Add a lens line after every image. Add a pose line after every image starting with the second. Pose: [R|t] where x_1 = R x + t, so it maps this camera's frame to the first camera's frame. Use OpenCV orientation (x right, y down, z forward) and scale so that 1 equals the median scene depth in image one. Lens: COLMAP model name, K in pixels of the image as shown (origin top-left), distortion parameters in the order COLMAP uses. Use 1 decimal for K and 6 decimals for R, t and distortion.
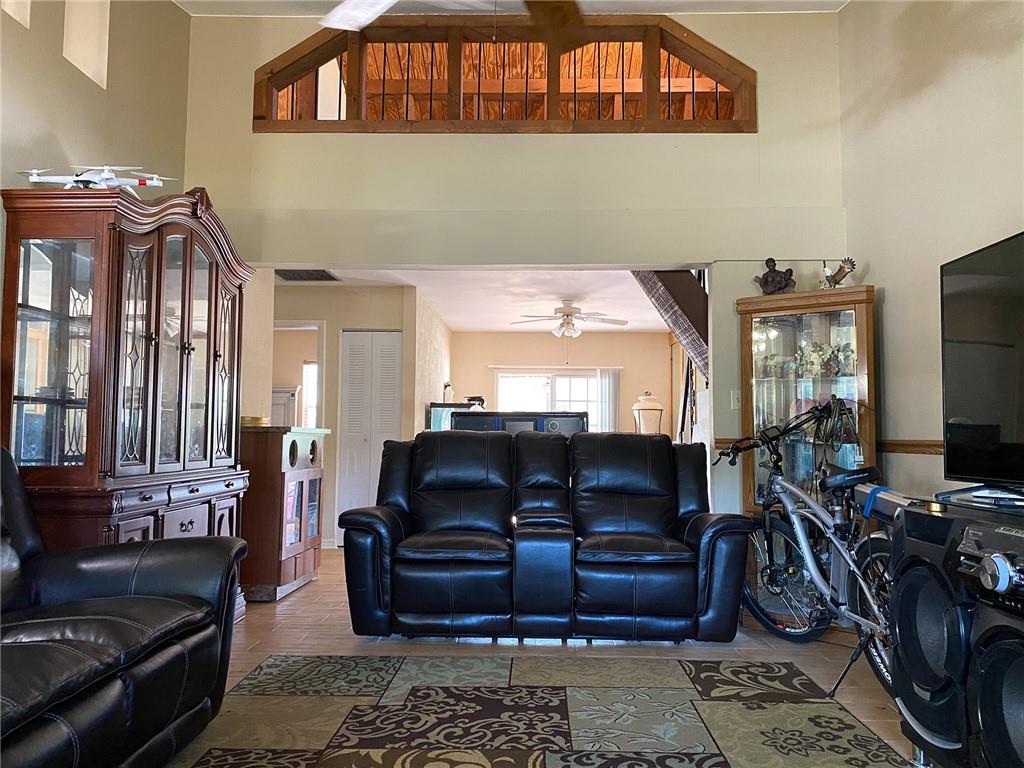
lens RADIAL K [[789.5, 0, 511.8], [0, 789.5, 382.4], [0, 0, 1]] dist [0.035225, -0.010122]
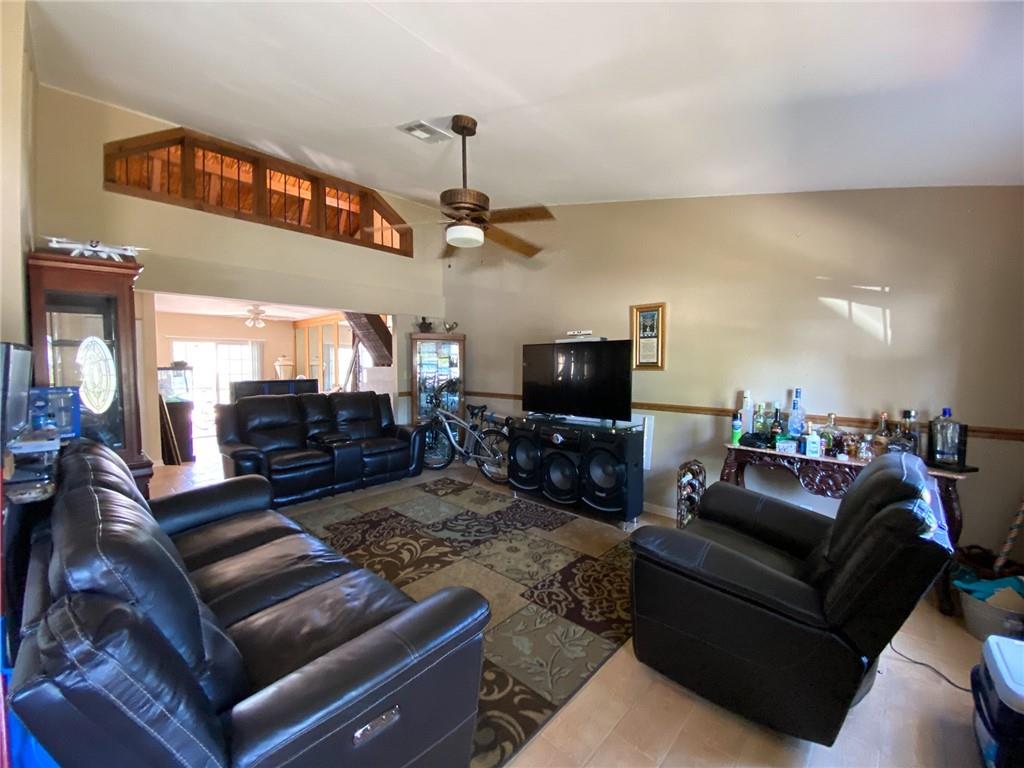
lens RADIAL K [[419.8, 0, 511.0], [0, 419.8, 383.9], [0, 0, 1]] dist [0.001311, -0.000686]
pose [[0.649577, -0.046692, 0.758860, -0.584811], [-0.047183, 0.993713, 0.101531, -0.119325], [-0.758830, -0.101757, 0.643290, -0.046652]]
